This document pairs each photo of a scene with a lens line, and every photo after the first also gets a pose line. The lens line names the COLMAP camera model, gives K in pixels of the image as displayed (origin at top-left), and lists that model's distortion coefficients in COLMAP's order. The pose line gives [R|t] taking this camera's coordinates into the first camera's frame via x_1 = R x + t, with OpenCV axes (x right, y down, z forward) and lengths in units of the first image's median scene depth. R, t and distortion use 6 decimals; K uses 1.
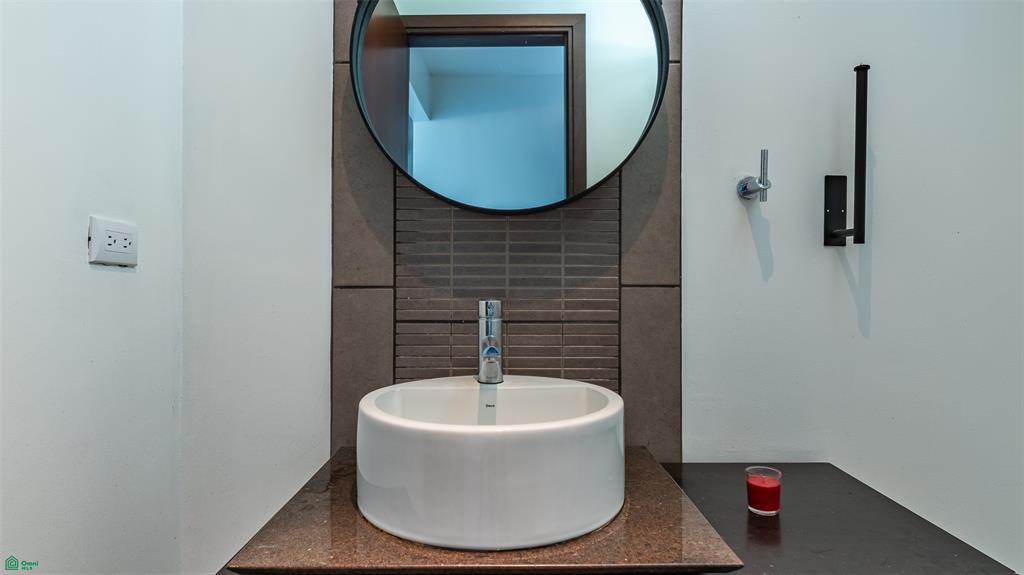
lens RADIAL K [[622.5, 0, 509.7], [0, 622.5, 275.3], [0, 0, 1]] dist [0.004718, 0.000359]
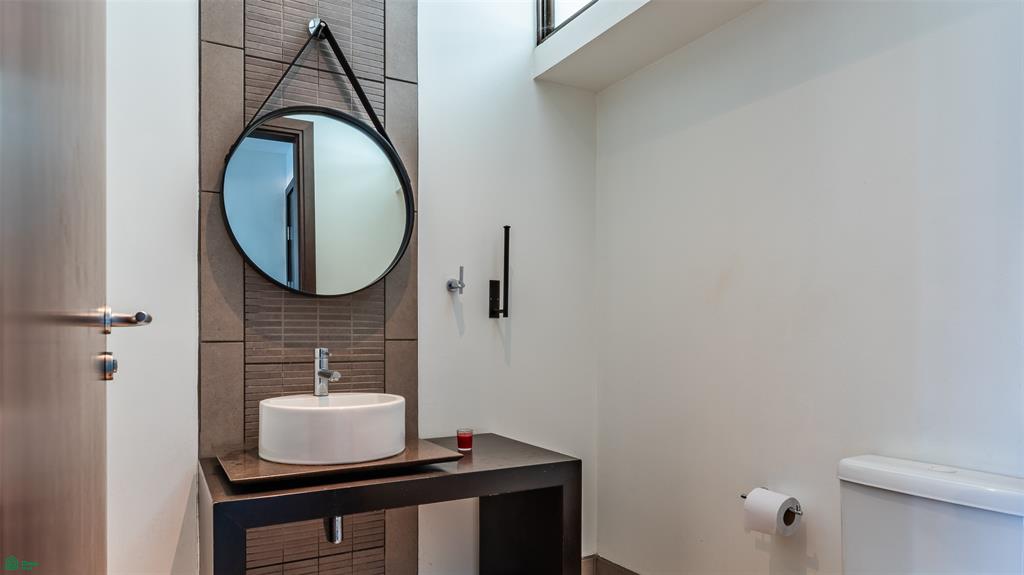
lens RADIAL K [[622.5, 0, 509.7], [0, 622.5, 275.3], [0, 0, 1]] dist [0.004718, 0.000359]
pose [[0.866967, 0.045942, 0.496244, -0.386326], [-0.001257, 0.995940, -0.090009, -0.006302], [-0.498364, 0.077412, 0.863505, -0.673421]]
